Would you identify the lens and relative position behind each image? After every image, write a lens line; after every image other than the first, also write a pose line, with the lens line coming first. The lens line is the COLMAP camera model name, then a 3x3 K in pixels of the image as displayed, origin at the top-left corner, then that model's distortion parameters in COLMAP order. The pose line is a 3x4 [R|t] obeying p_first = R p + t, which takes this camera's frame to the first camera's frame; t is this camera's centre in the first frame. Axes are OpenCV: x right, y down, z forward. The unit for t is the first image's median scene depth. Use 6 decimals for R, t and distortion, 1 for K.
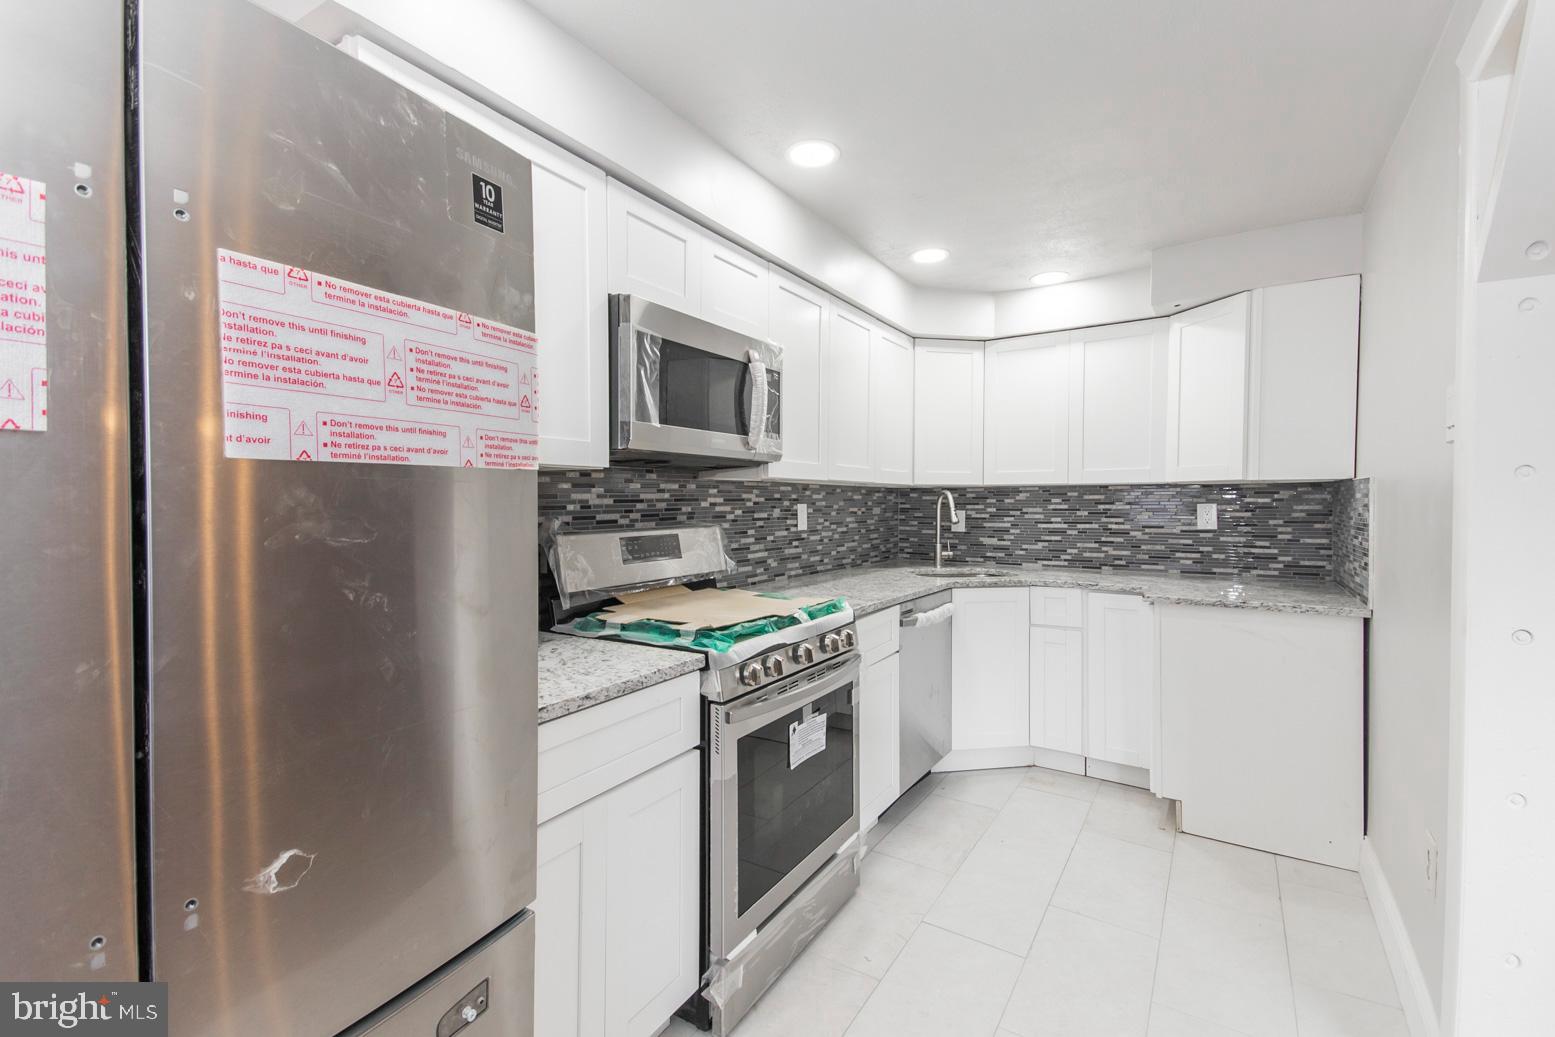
lens RADIAL K [[699.4, 0, 776.3], [0, 699.4, 516.4], [0, 0, 1]] dist [0.054635, -0.013506]
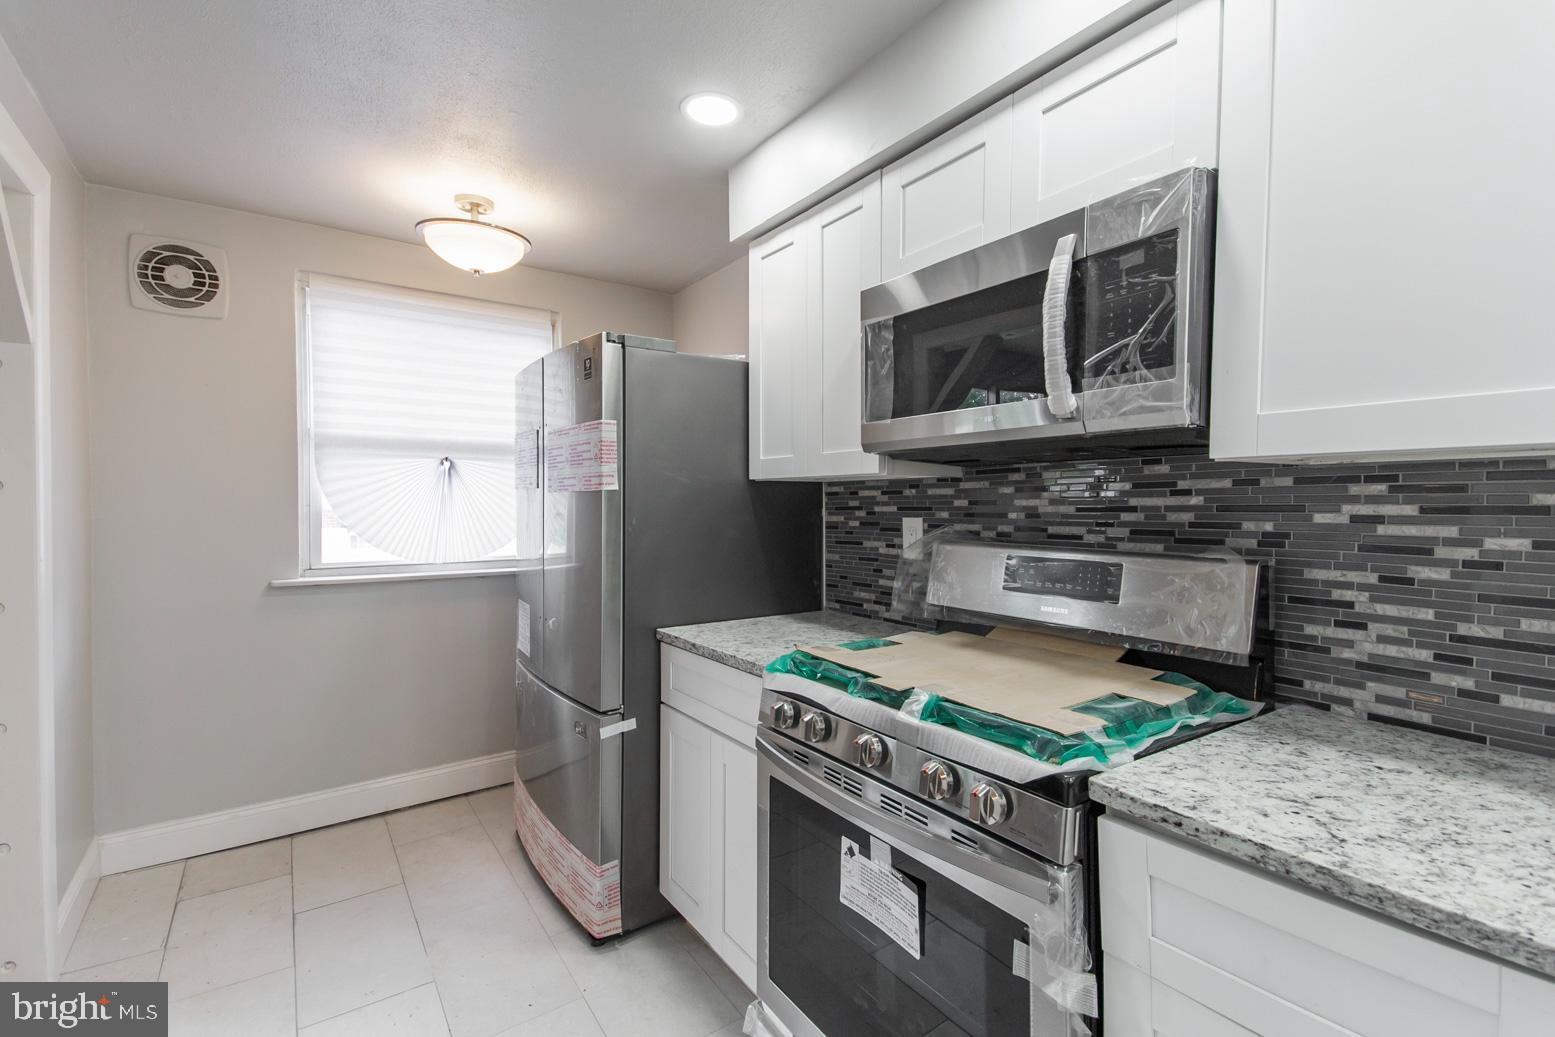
lens RADIAL K [[699.4, 0, 778.0], [0, 699.4, 517.0], [0, 0, 1]] dist [0.054635, -0.013506]
pose [[-0.395031, 0.018735, -0.918477, 0.416667], [-0.023292, 0.999266, 0.030400, -0.021140], [0.918372, 0.033403, -0.394305, 0.744613]]
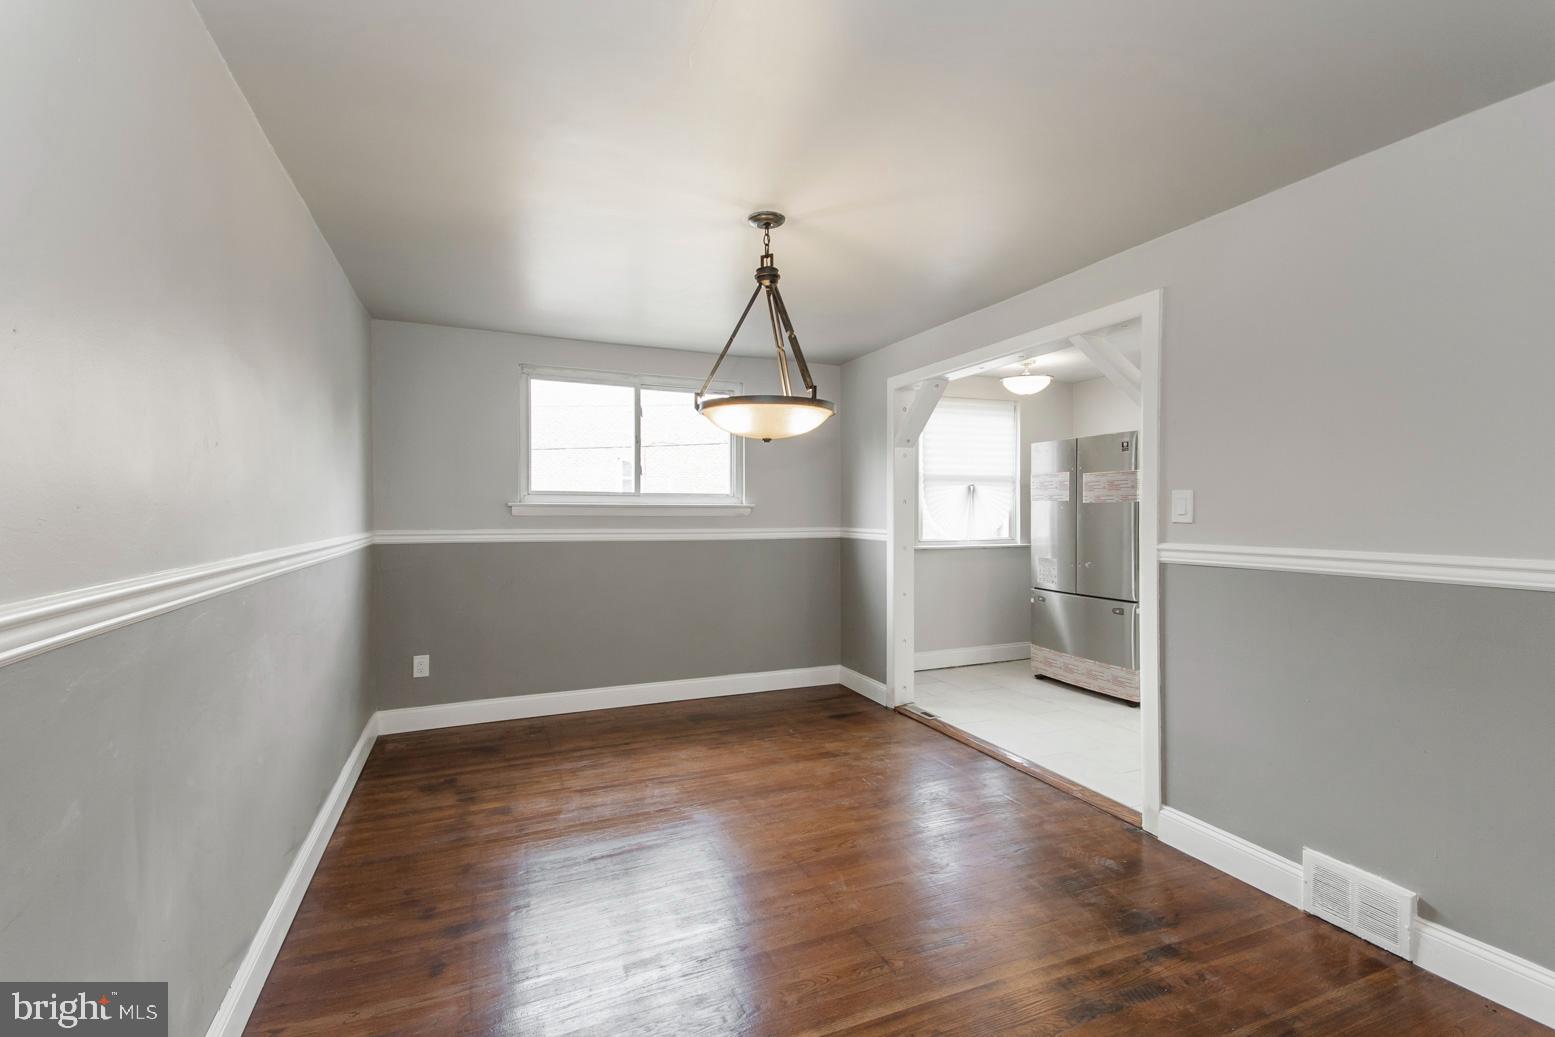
lens RADIAL K [[699.4, 0, 770.9], [0, 699.4, 515.3], [0, 0, 1]] dist [0.054635, -0.013506]
pose [[-0.593835, 0.005250, -0.804570, 1.519044], [-0.018223, 0.999634, 0.019972, -0.009864], [0.804380, 0.026522, -0.593522, 0.606749]]
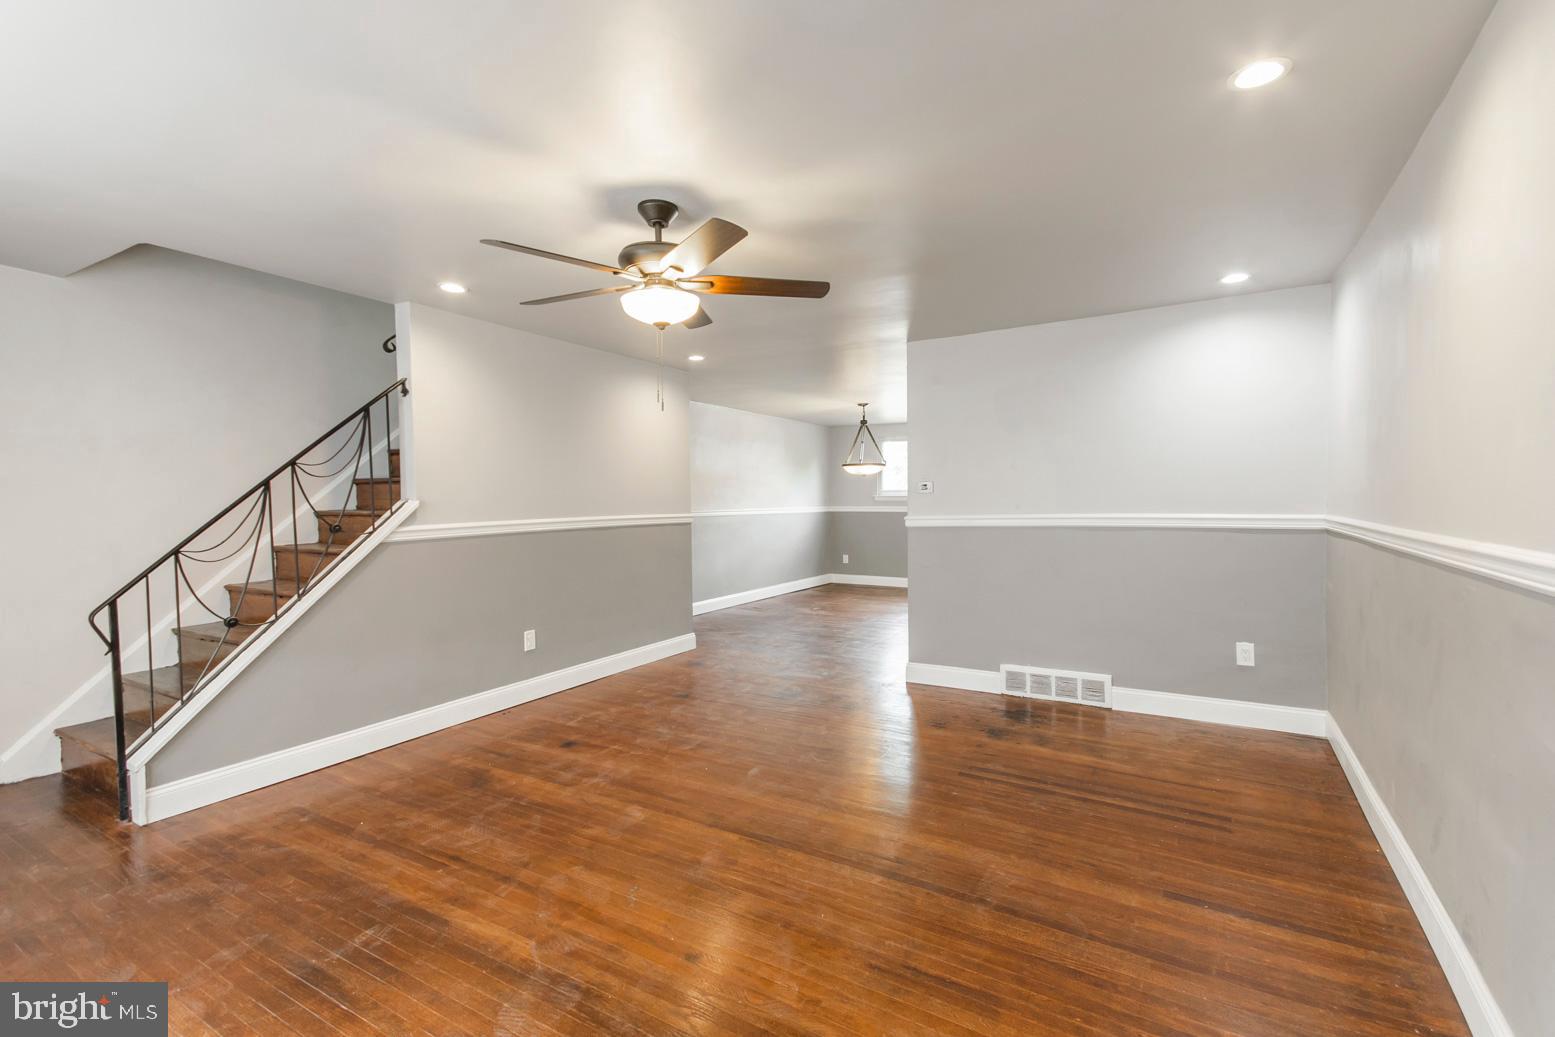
lens RADIAL K [[699.4, 0, 776.9], [0, 699.4, 516.7], [0, 0, 1]] dist [0.054635, -0.013506]
pose [[-0.999962, 0.008433, 0.002198, 1.150864], [0.008528, 0.998832, 0.047550, -0.058671], [-0.001794, 0.047567, -0.998866, 2.720415]]
